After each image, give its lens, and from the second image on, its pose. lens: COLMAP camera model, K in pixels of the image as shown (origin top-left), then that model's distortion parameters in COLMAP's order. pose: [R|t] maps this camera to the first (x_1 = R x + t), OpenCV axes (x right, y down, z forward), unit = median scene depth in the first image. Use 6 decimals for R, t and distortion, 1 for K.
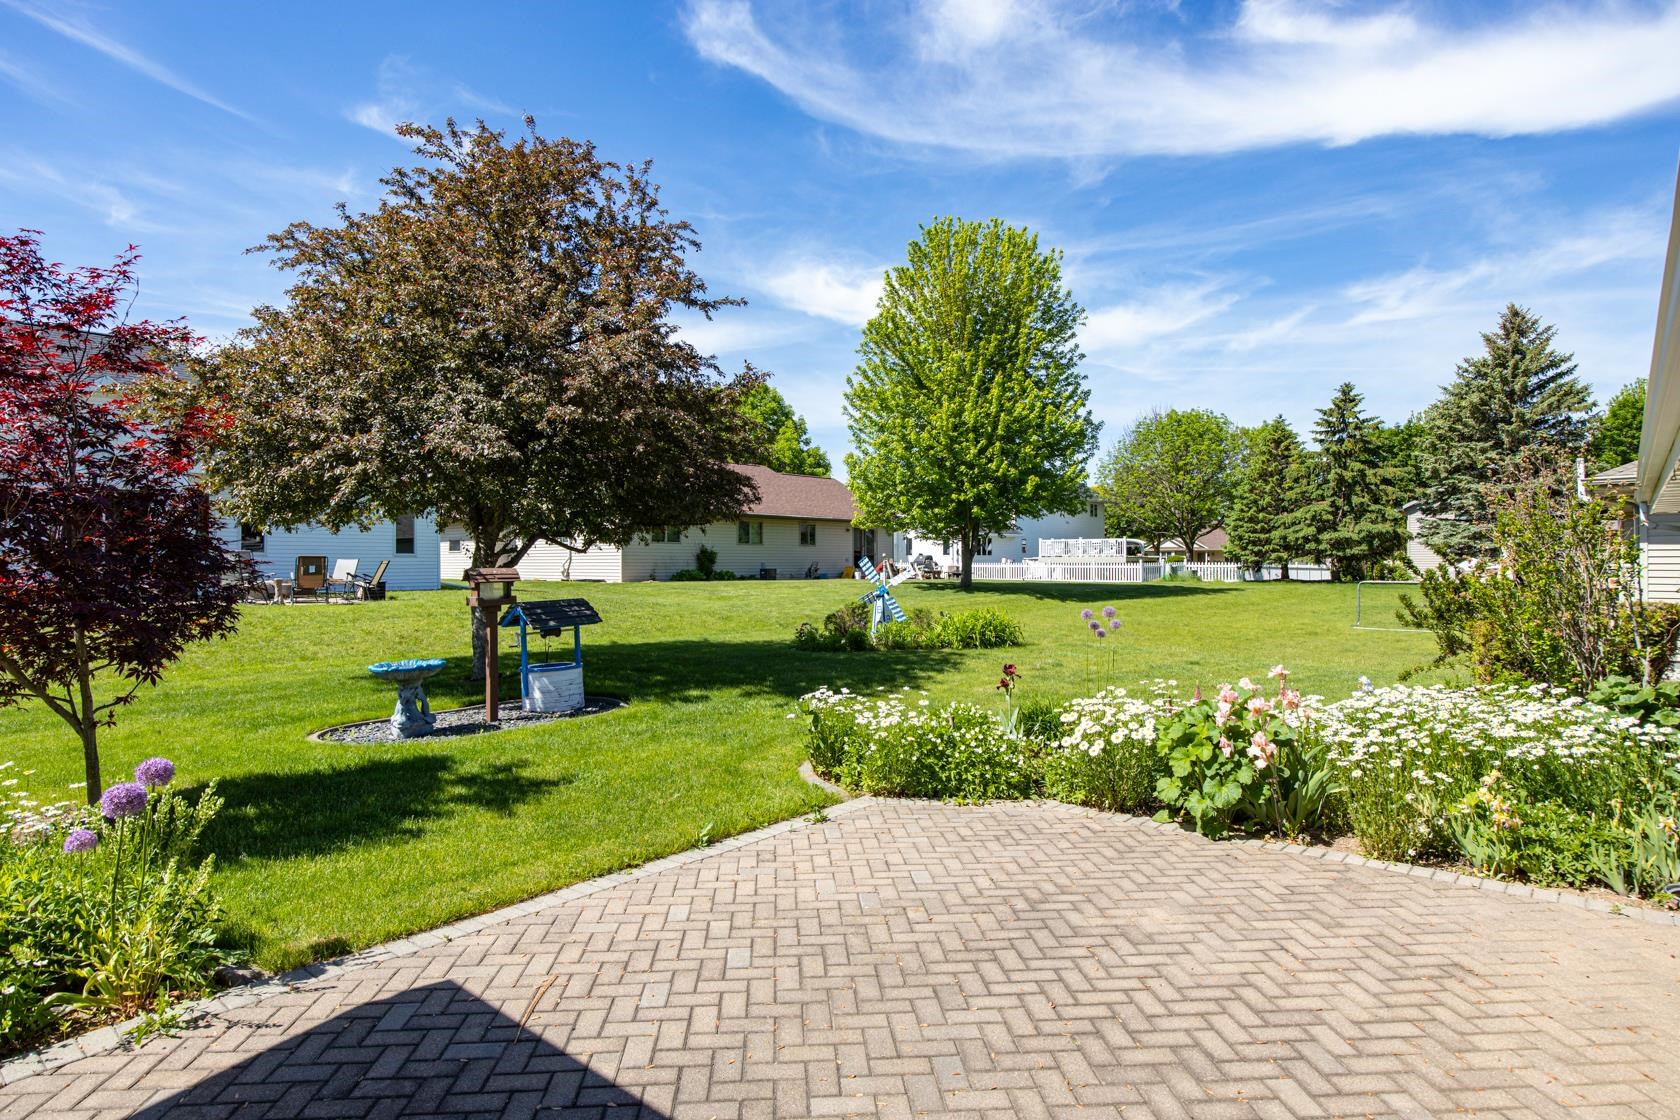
lens RADIAL K [[909.2, 0, 840.5], [0, 909.2, 572.5], [0, 0, 1]] dist [-0.029980, 0.000207]
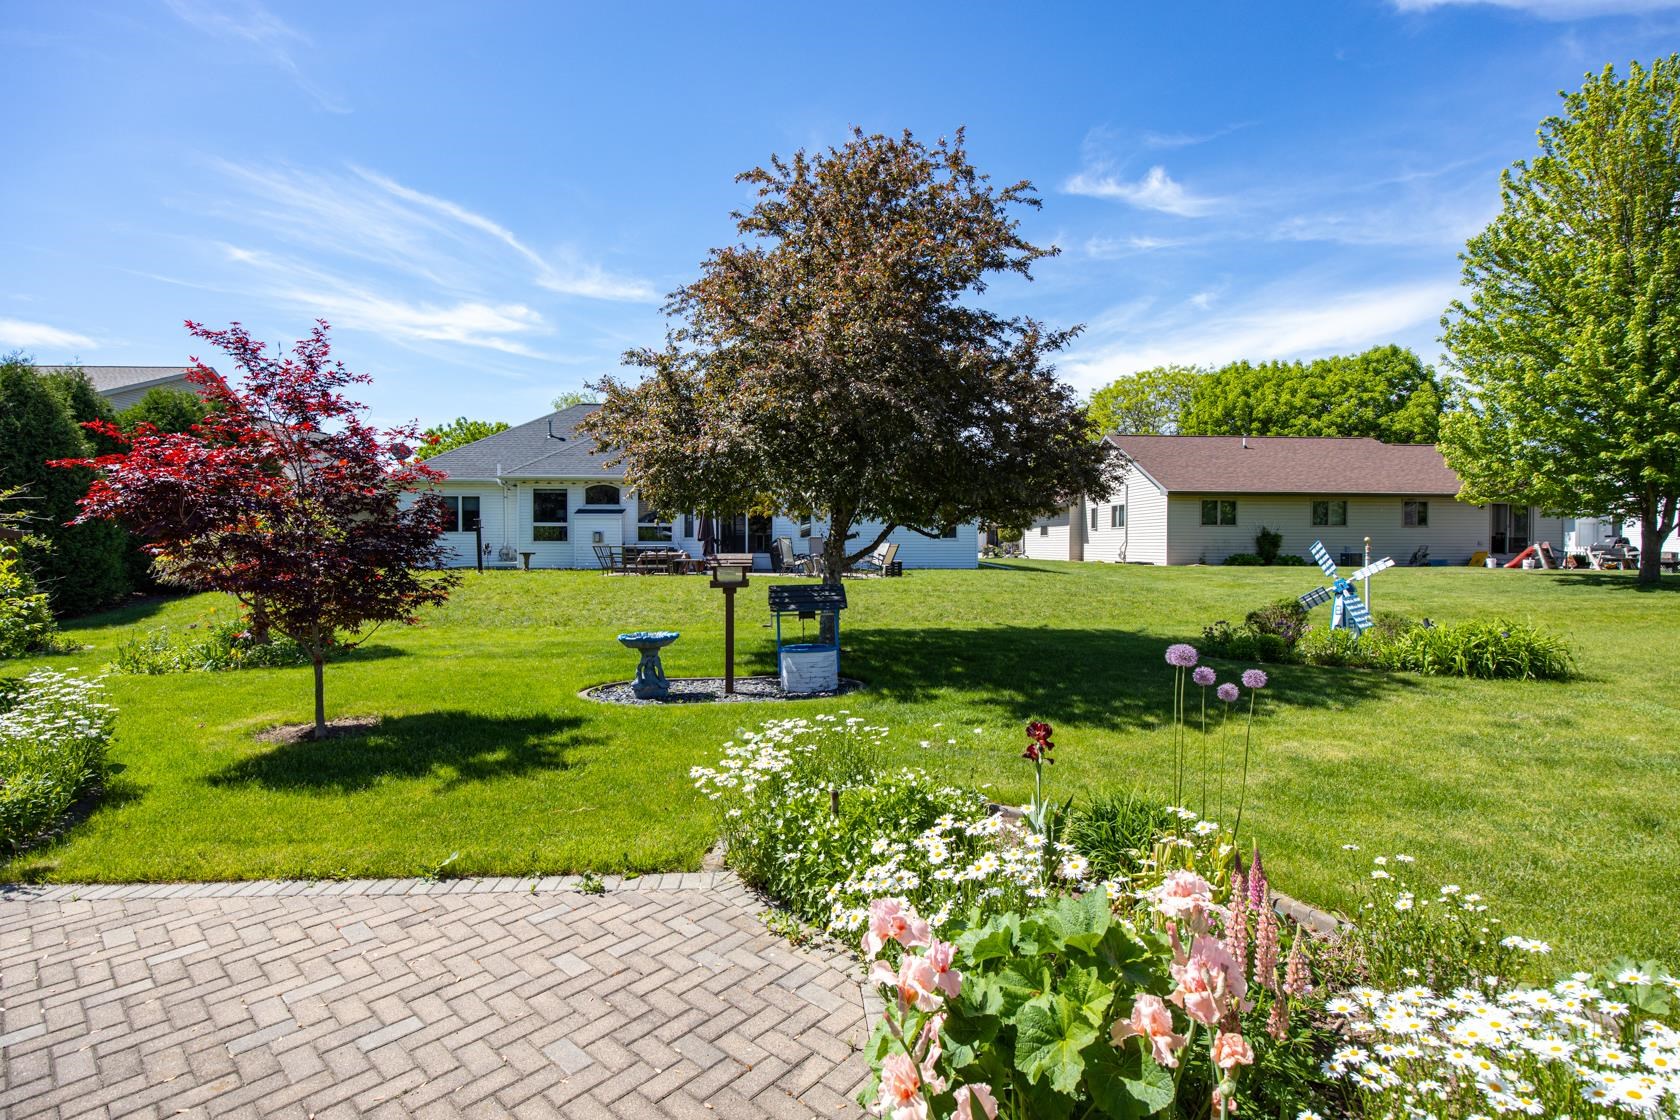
lens RADIAL K [[766.9, 0, 838.8], [0, 766.9, 565.3], [0, 0, 1]] dist [-0.013937, -0.000756]
pose [[0.699062, 0.023195, -0.714685, 0.216115], [-0.010826, 0.999703, 0.021857, -0.007296], [0.714979, -0.007542, 0.699105, 0.257535]]
